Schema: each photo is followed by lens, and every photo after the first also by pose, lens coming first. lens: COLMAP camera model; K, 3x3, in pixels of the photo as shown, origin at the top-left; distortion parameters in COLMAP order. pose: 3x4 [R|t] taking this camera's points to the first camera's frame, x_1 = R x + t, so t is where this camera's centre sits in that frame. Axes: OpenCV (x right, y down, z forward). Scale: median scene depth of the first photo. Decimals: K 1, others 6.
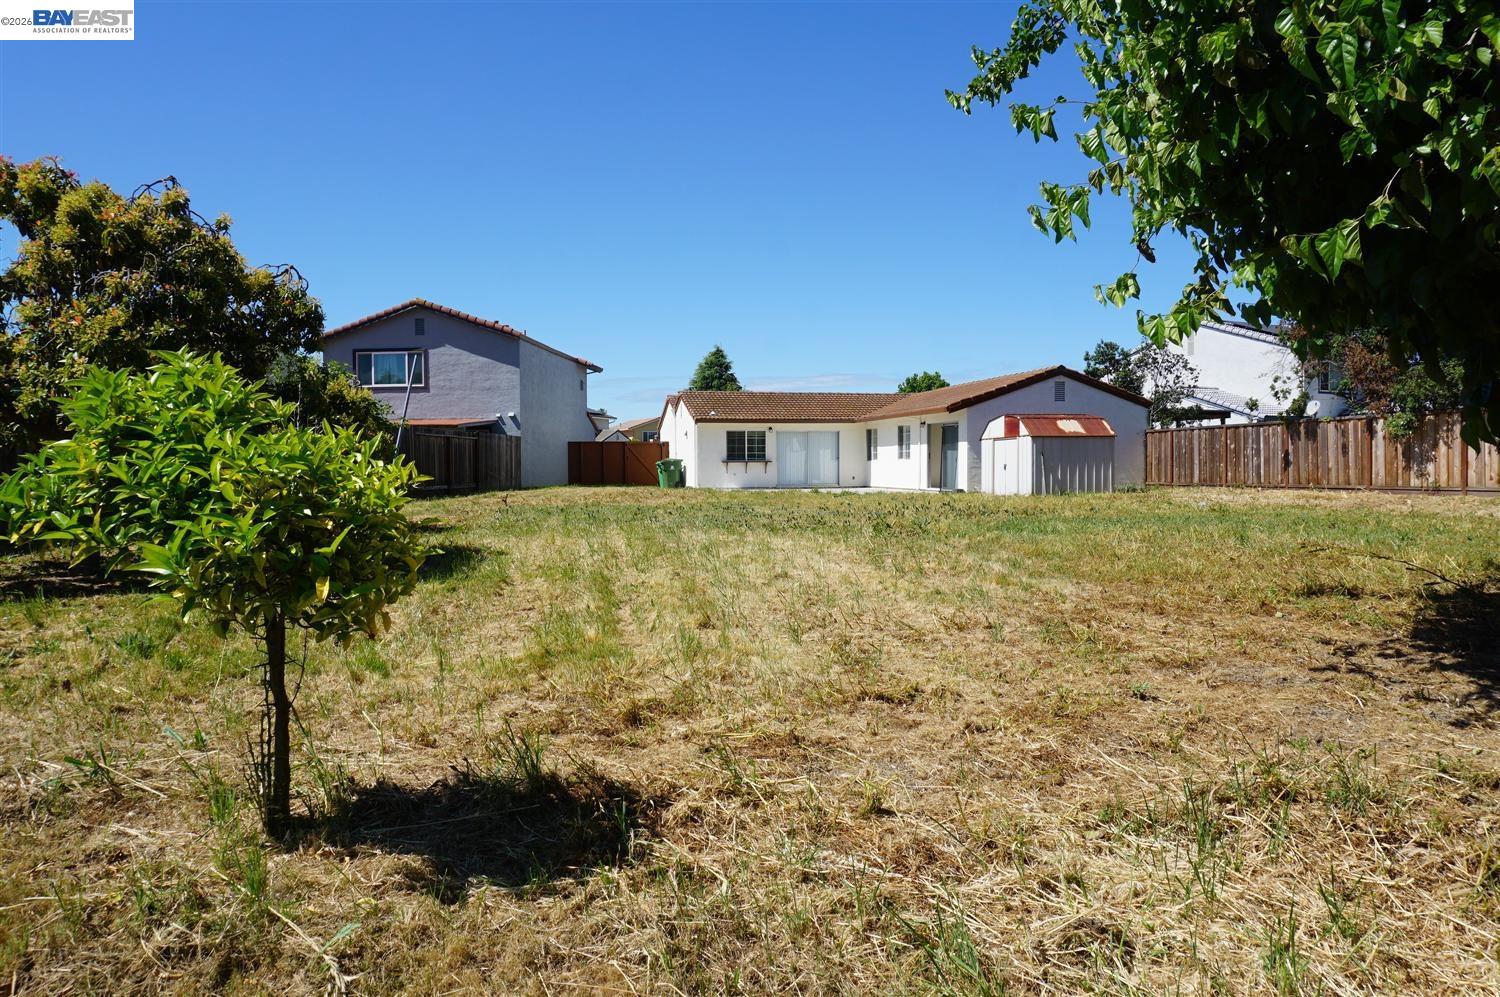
lens RADIAL K [[993.2, 0, 751.4], [0, 993.2, 490.5], [0, 0, 1]] dist [-0.037217, 0.025080]
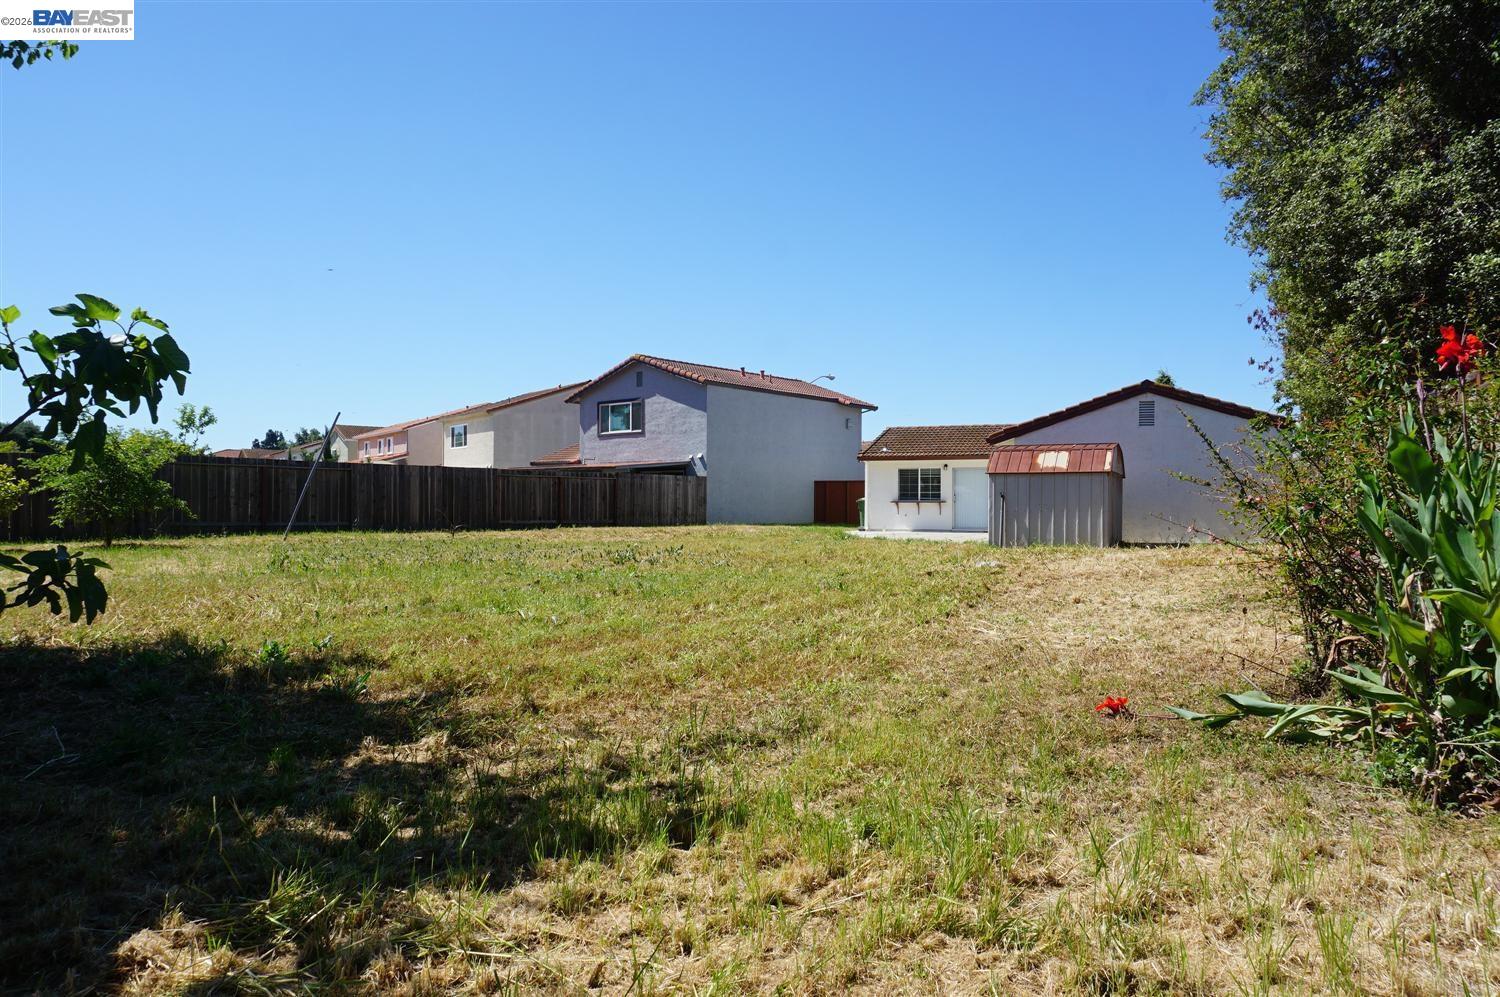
lens RADIAL K [[993.2, 0, 750.8], [0, 993.2, 500.3], [0, 0, 1]] dist [-0.037217, 0.025080]
pose [[0.799832, 0.009533, -0.600148, 0.447301], [-0.026423, 0.999464, -0.019338, -0.008849], [0.599642, 0.031325, 0.799655, 0.174096]]
